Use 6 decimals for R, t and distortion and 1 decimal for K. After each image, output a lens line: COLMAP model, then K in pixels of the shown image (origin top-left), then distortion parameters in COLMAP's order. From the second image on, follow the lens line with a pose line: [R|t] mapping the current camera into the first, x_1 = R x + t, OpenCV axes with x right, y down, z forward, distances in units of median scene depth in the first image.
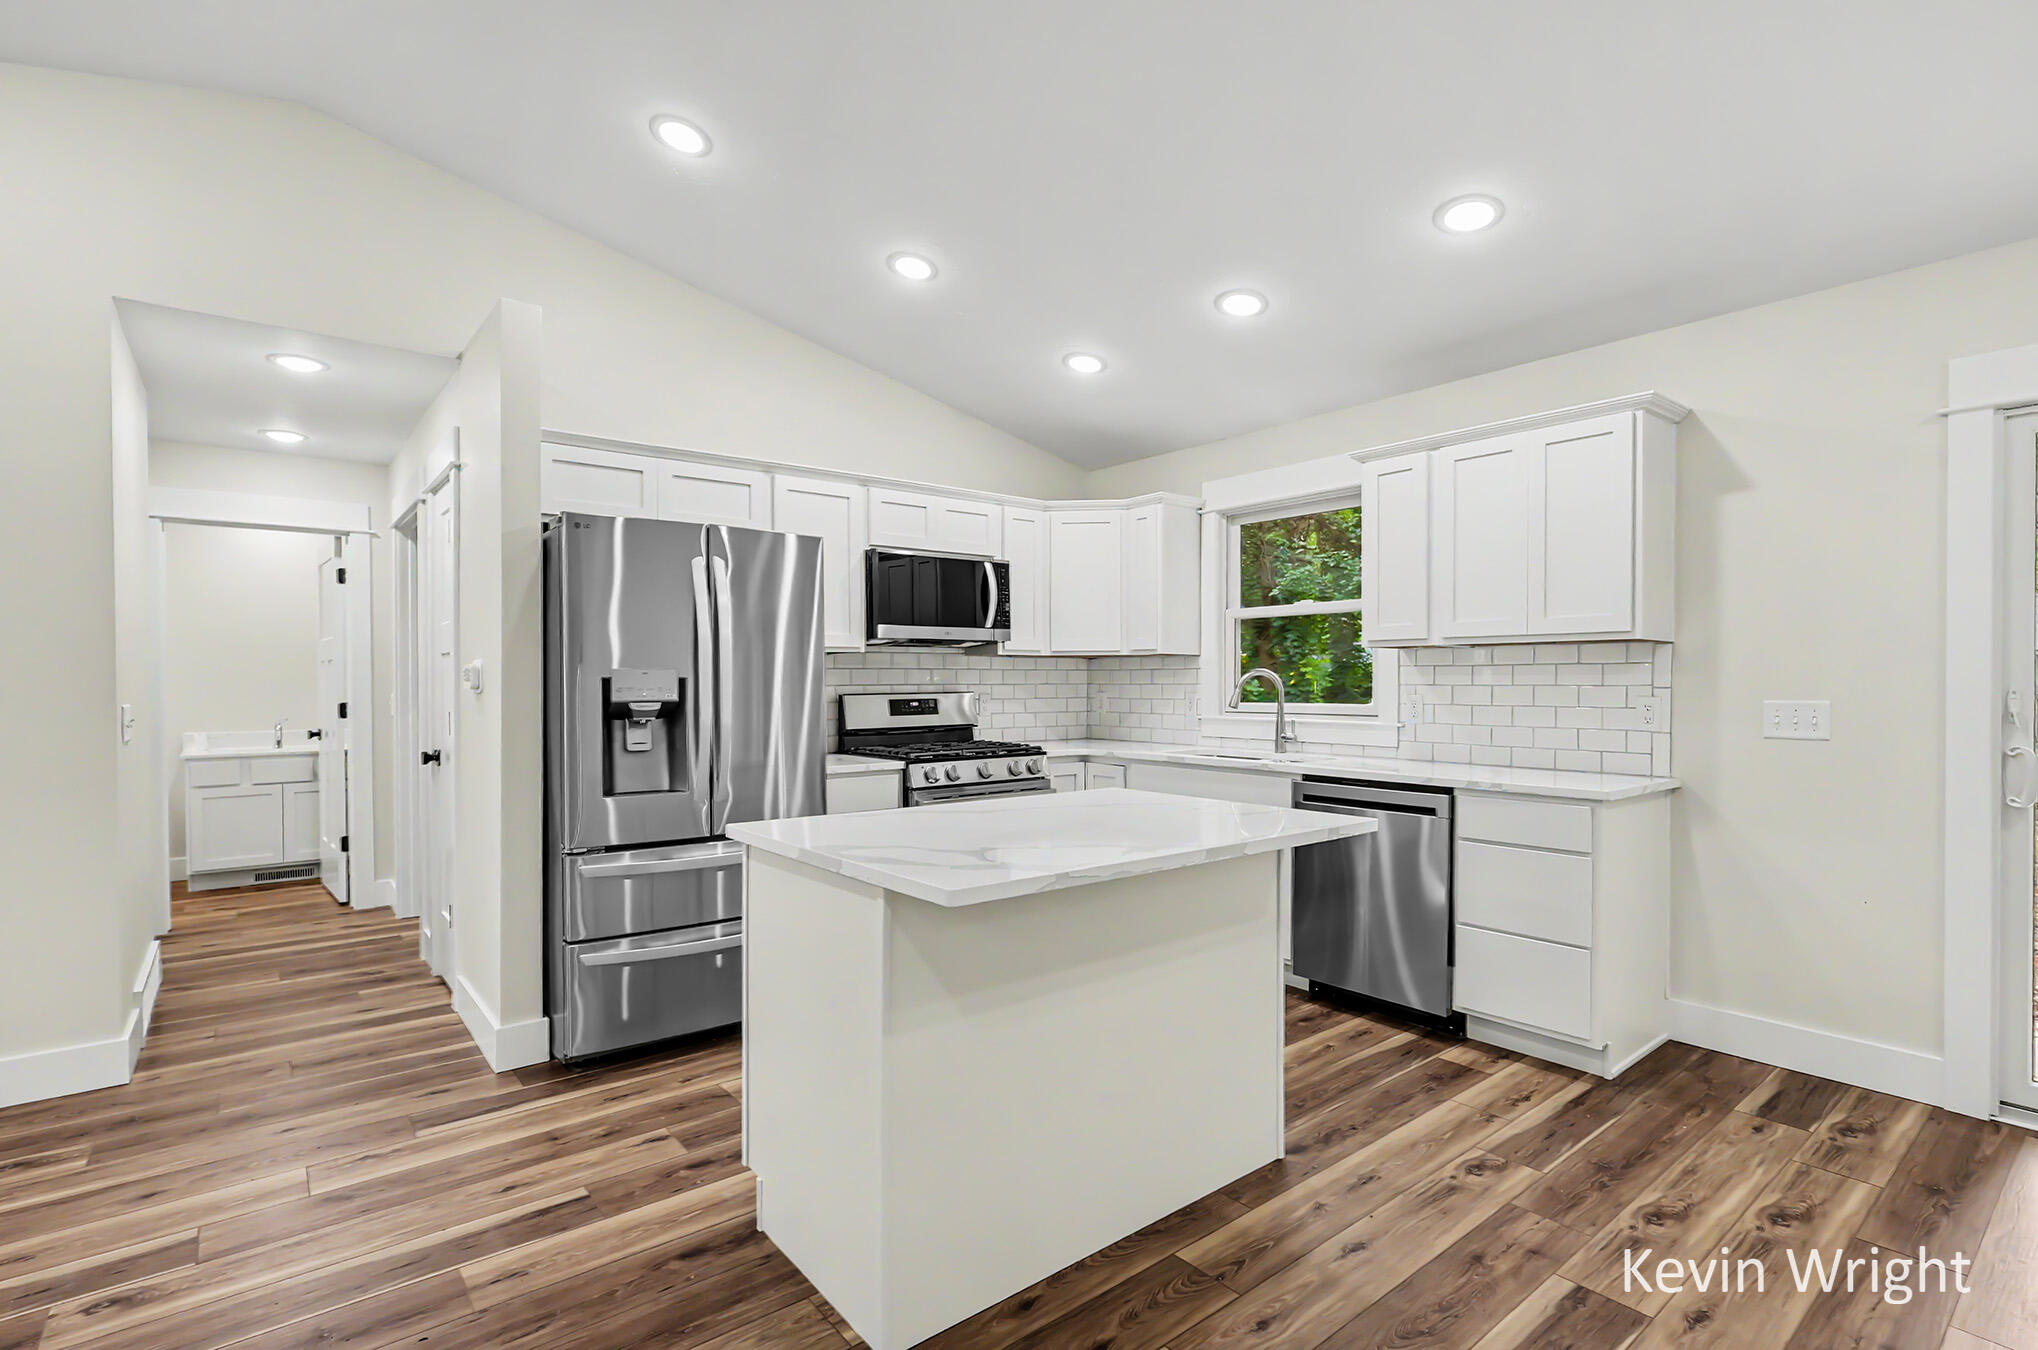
lens RADIAL K [[952.2, 0, 1000.4], [0, 952.2, 687.6], [0, 0, 1]] dist [0.000890, 0.000358]
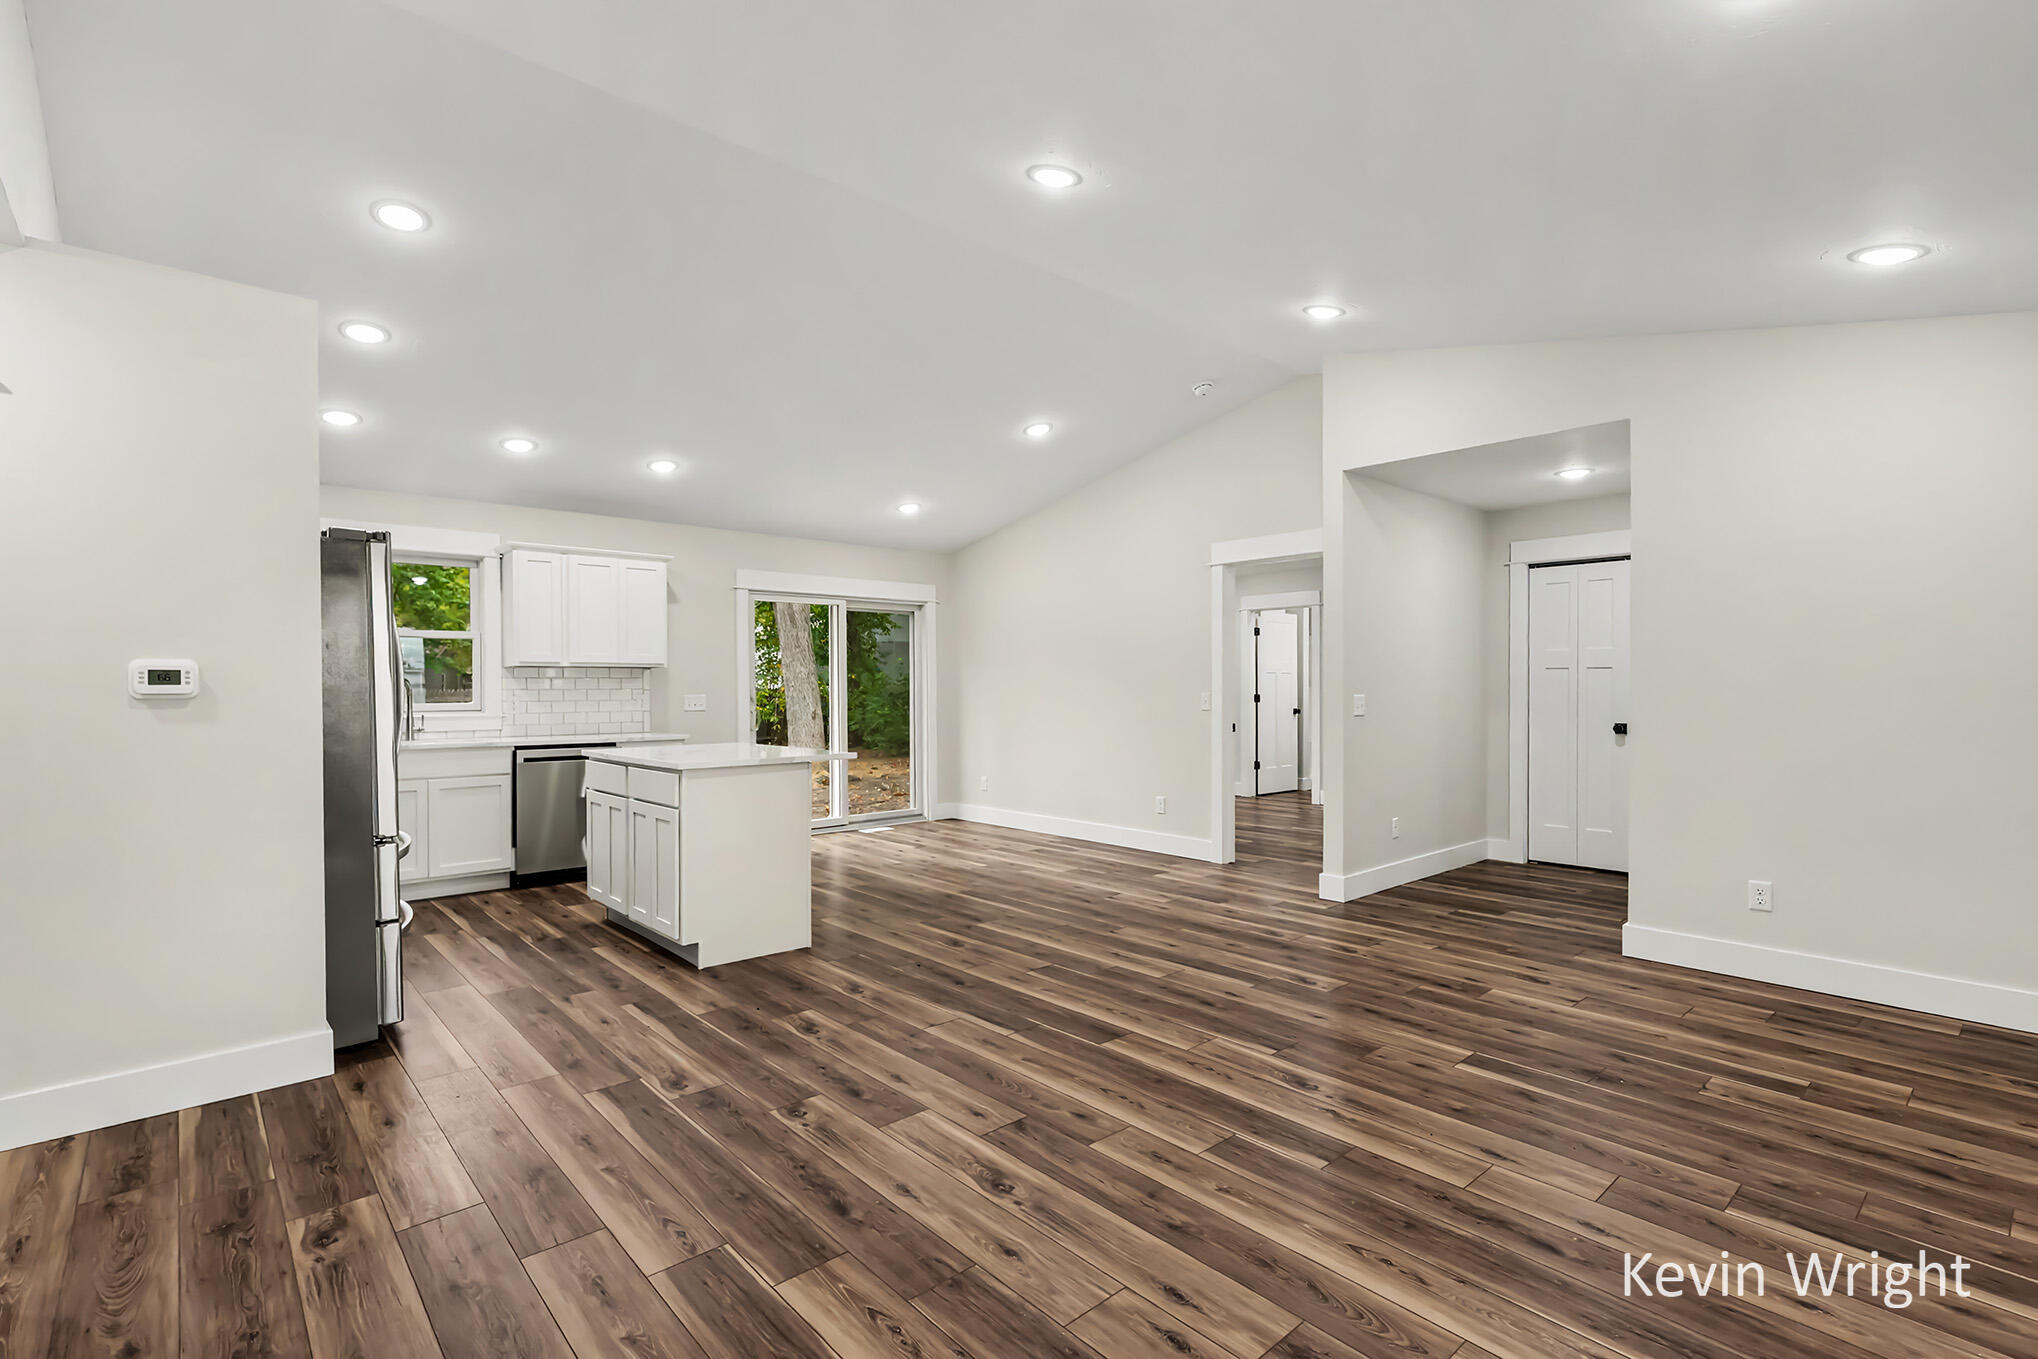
lens RADIAL K [[952.2, 0, 1000.4], [0, 952.2, 692.1], [0, 0, 1]] dist [0.000890, 0.000358]
pose [[-0.045016, -0.004498, 0.998976, -1.335363], [0.010509, 0.999932, 0.004976, 0.002152], [-0.998931, 0.010722, -0.044966, 0.285502]]
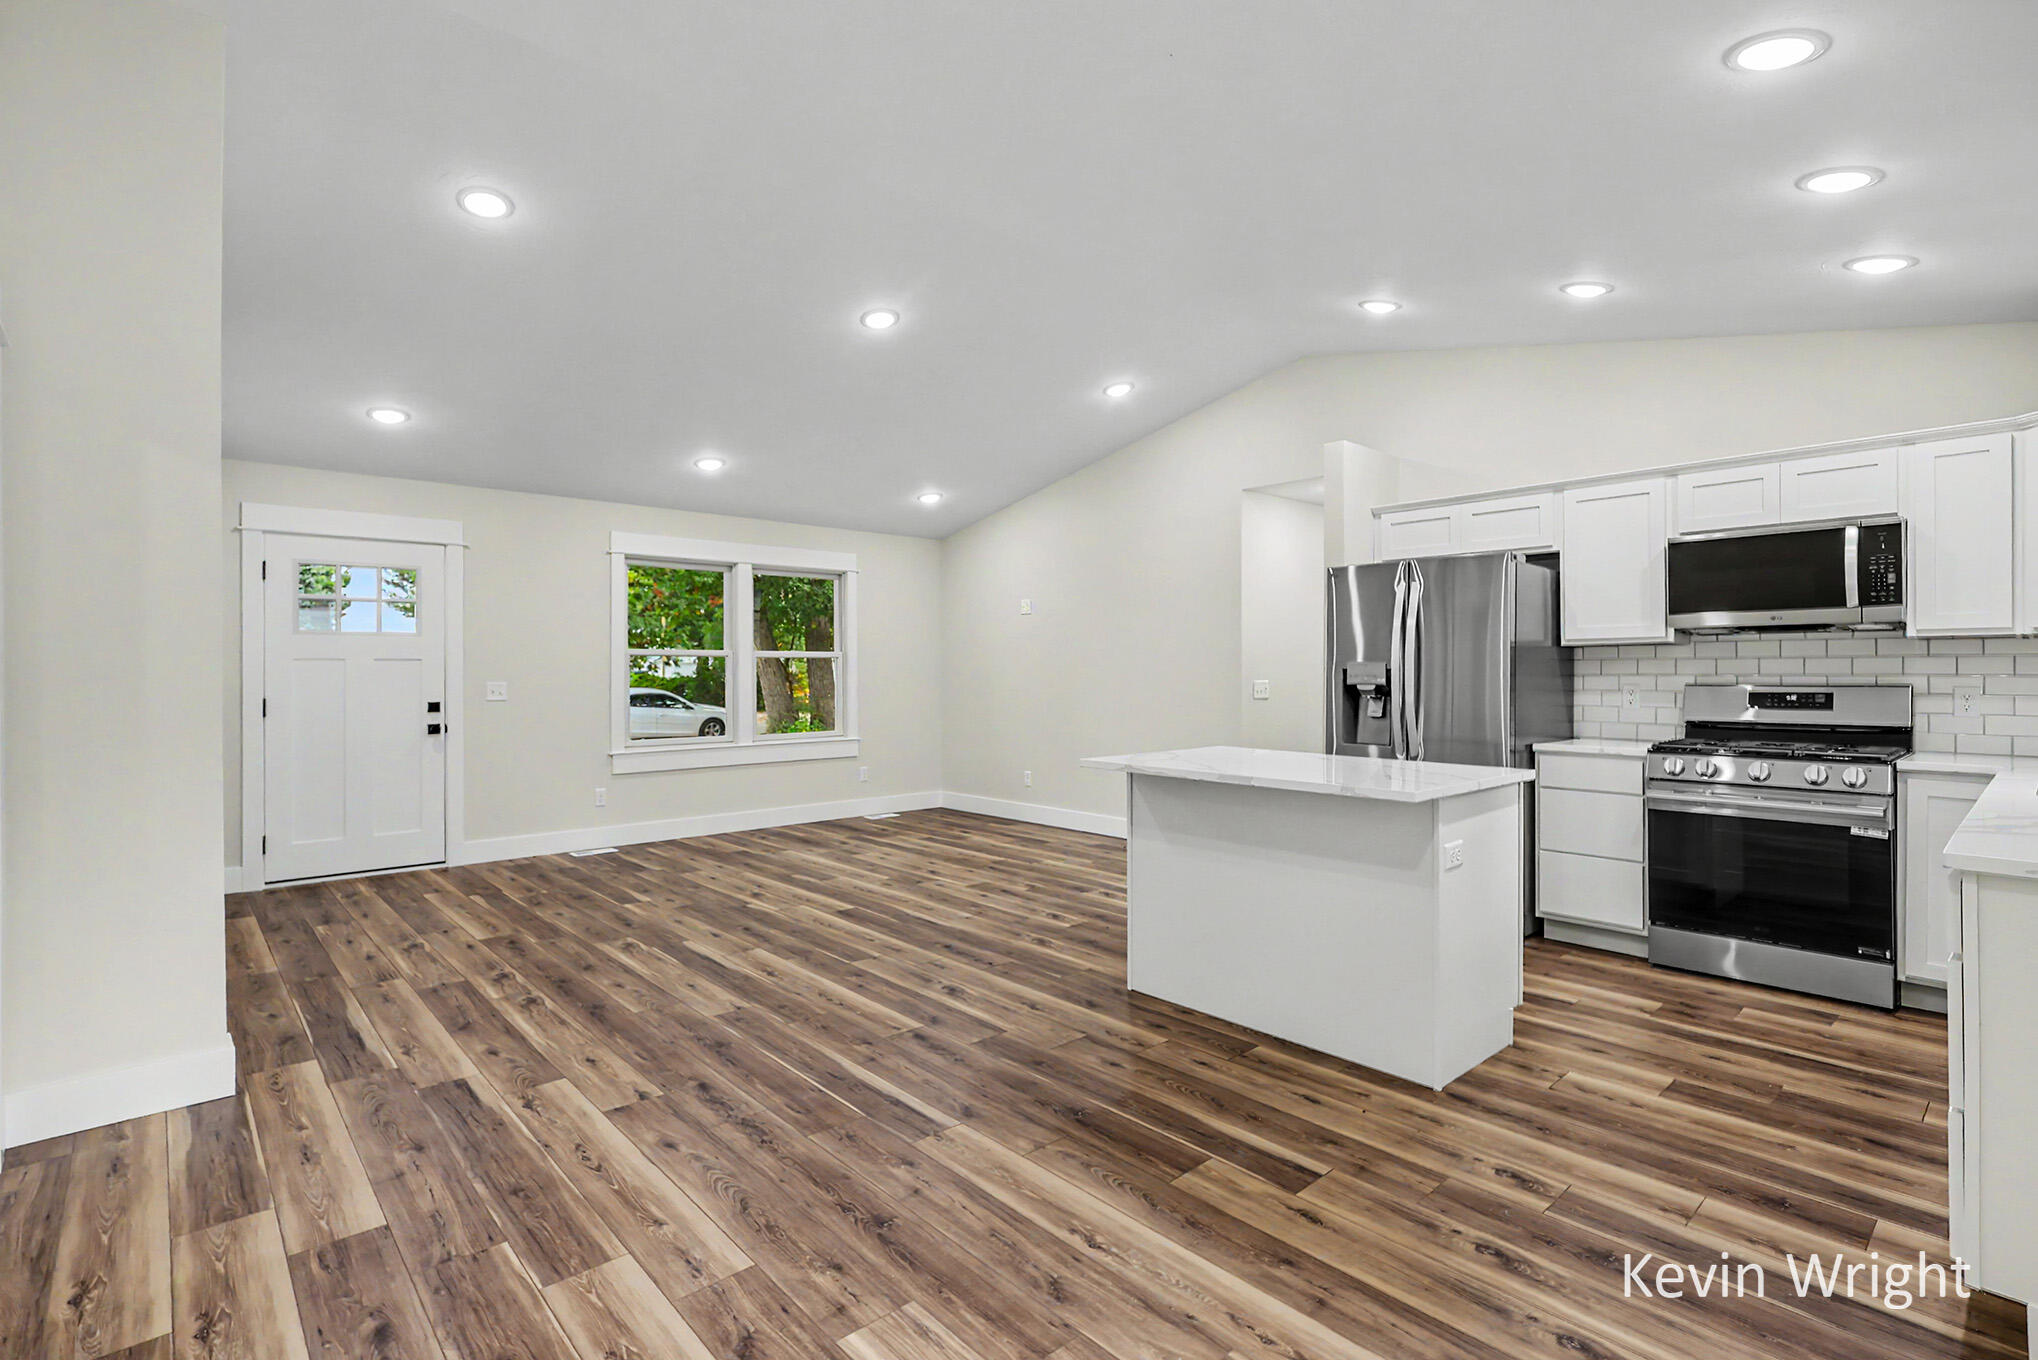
lens RADIAL K [[951.4, 0, 1007.6], [0, 951.4, 675.4], [0, 0, 1]] dist [0.001237, 0.000055]
pose [[0.063025, 0.007933, -0.997980, 0.967413], [-0.007656, 0.999943, 0.007465, -0.005589], [0.997983, 0.007170, 0.063082, 0.284391]]
